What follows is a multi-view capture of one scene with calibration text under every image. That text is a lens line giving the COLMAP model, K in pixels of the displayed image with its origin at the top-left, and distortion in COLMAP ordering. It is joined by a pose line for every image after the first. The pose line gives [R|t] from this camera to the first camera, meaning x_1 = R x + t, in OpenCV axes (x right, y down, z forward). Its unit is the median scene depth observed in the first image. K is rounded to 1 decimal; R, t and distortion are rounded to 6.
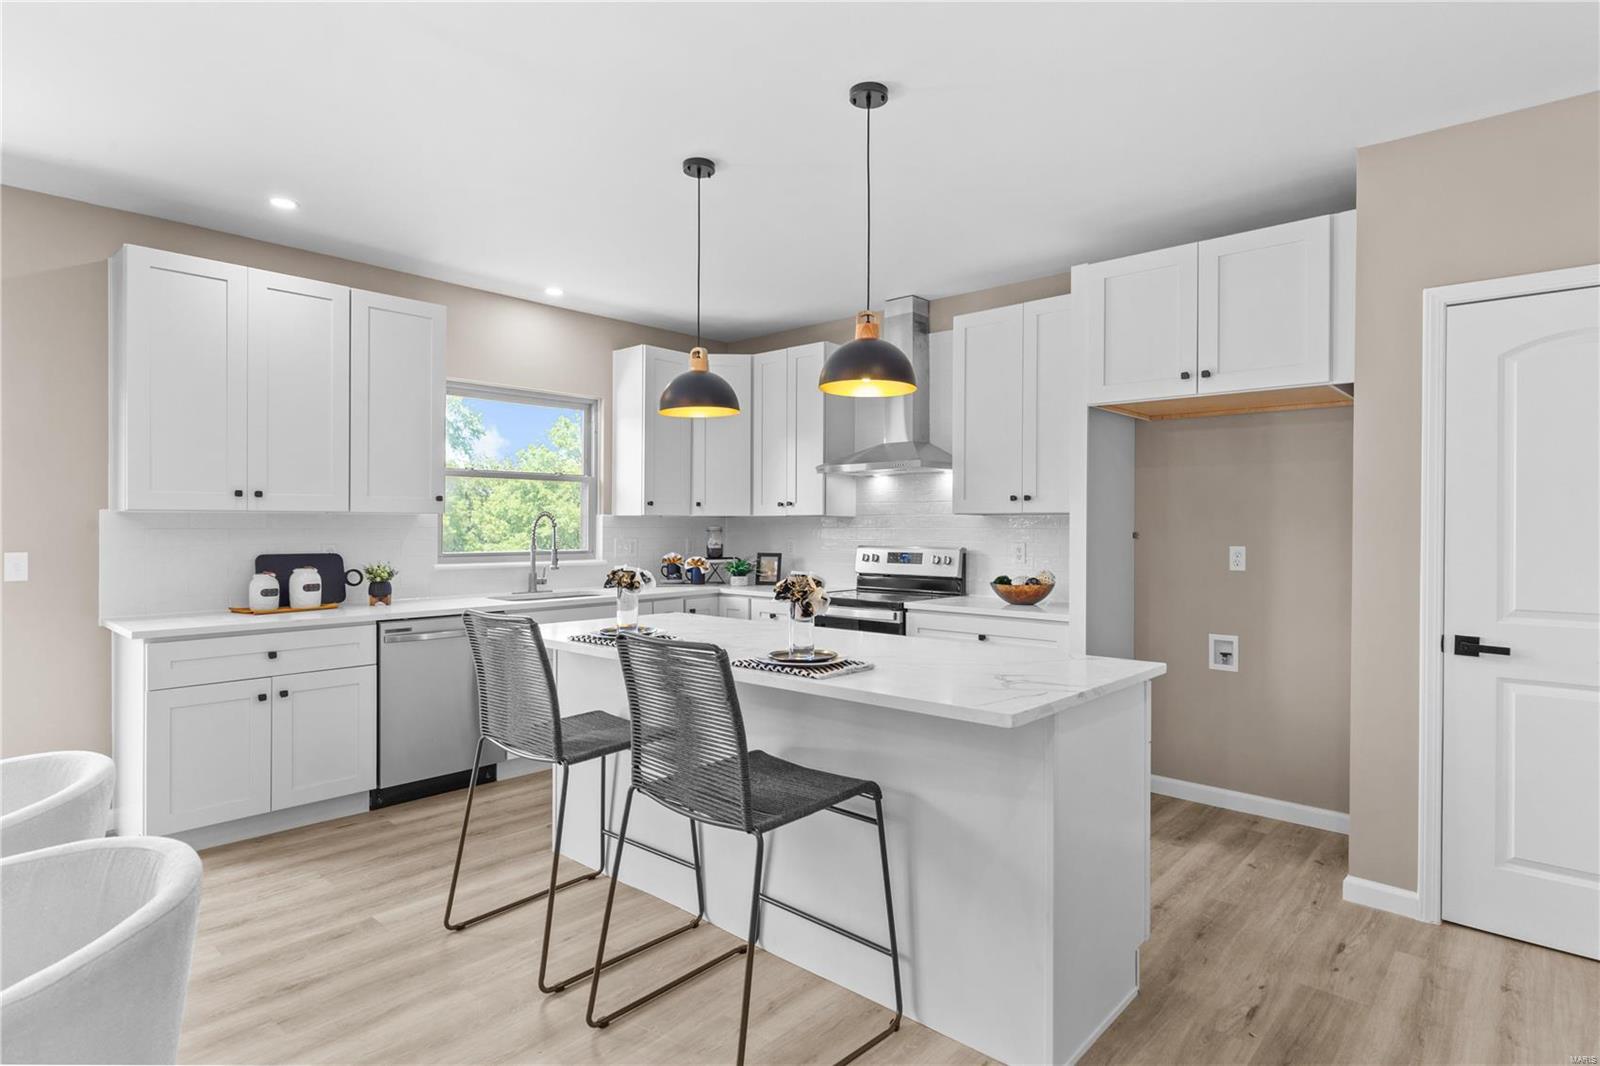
lens RADIAL K [[858.2, 0, 800.0], [0, 858.2, 533.0], [0, 0, 1]] dist [0.001261, 0.000144]
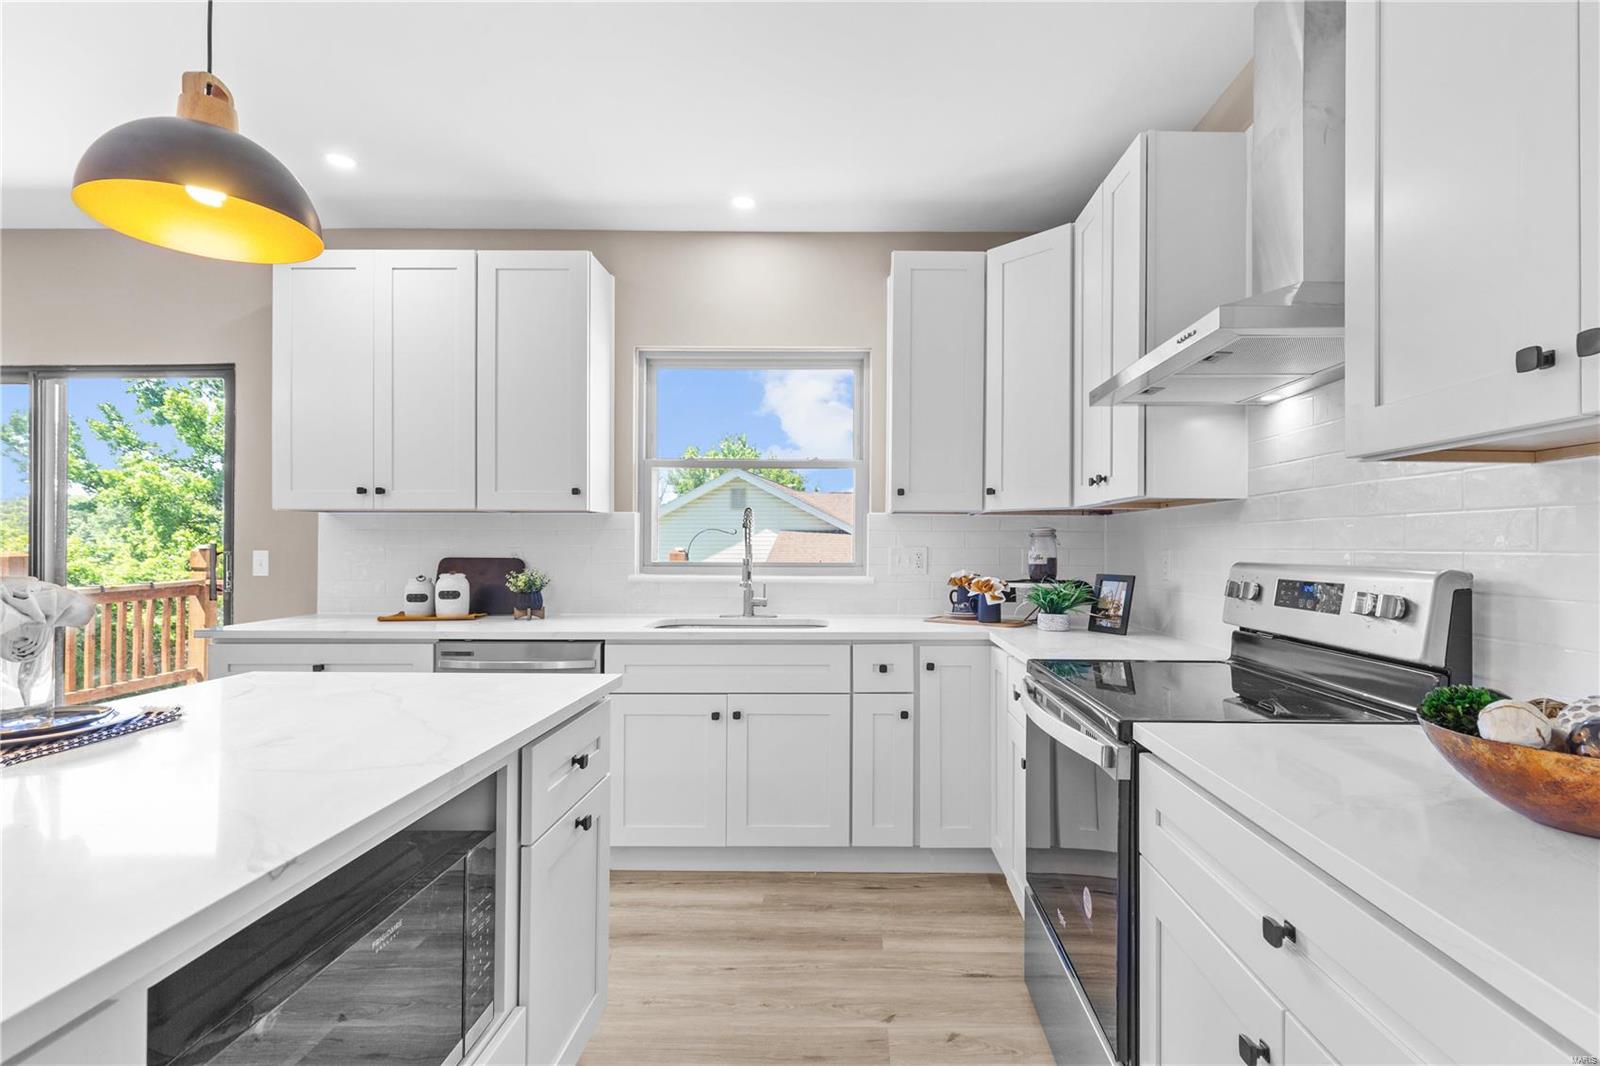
lens RADIAL K [[777.3, 0, 800.0], [0, 777.3, 533.0], [0, 0, 1]] dist [-0.002175, -0.000483]
pose [[0.673084, -0.009891, -0.739500, 0.220567], [-0.009085, 0.999725, -0.021641, 0.010609], [0.739510, 0.021285, 0.672808, 0.580223]]
